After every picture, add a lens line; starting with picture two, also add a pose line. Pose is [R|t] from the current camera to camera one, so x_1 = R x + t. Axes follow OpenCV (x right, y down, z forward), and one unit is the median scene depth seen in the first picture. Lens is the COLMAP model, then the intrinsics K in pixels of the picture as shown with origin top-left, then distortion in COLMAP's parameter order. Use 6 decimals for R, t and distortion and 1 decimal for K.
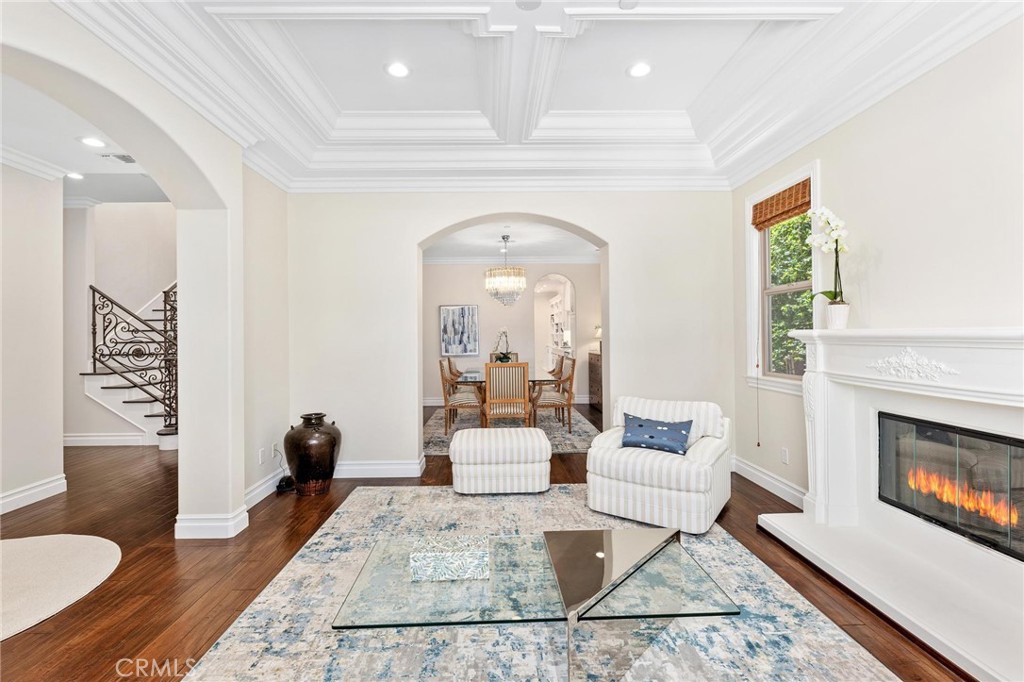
lens RADIAL K [[440.0, 0, 510.8], [0, 440.0, 336.8], [0, 0, 1]] dist [0.002296, 0.000929]
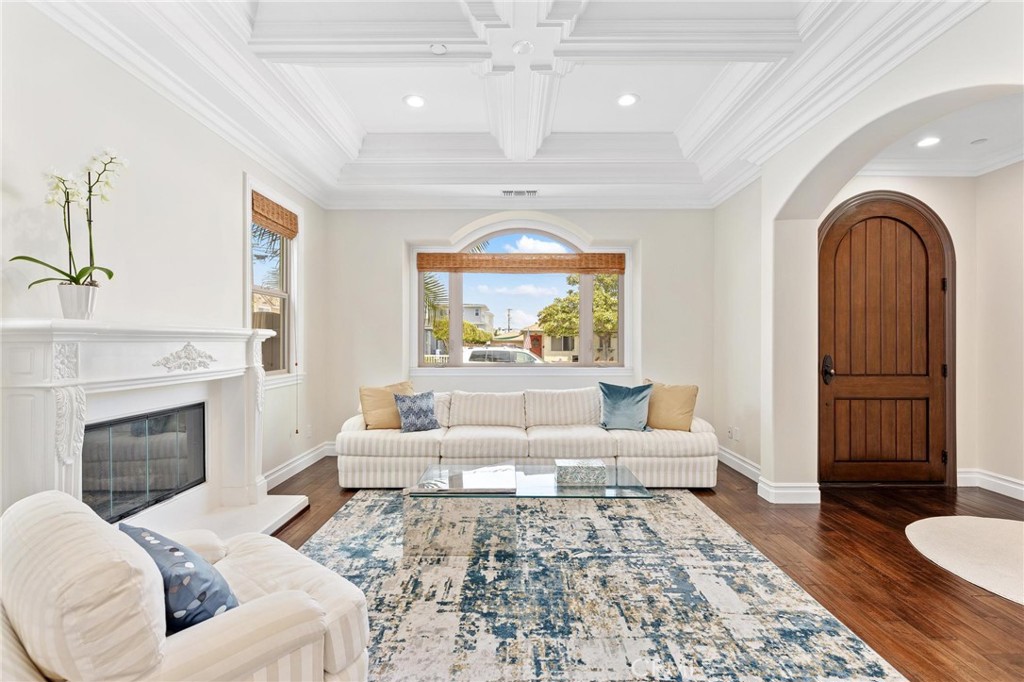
lens RADIAL K [[440.0, 0, 513.4], [0, 440.0, 342.5], [0, 0, 1]] dist [0.002296, 0.000929]
pose [[-0.999094, 0.007972, 0.041801, 0.024525], [0.008253, 0.999944, 0.006567, 0.025127], [-0.041746, 0.006906, -0.999104, 2.032346]]
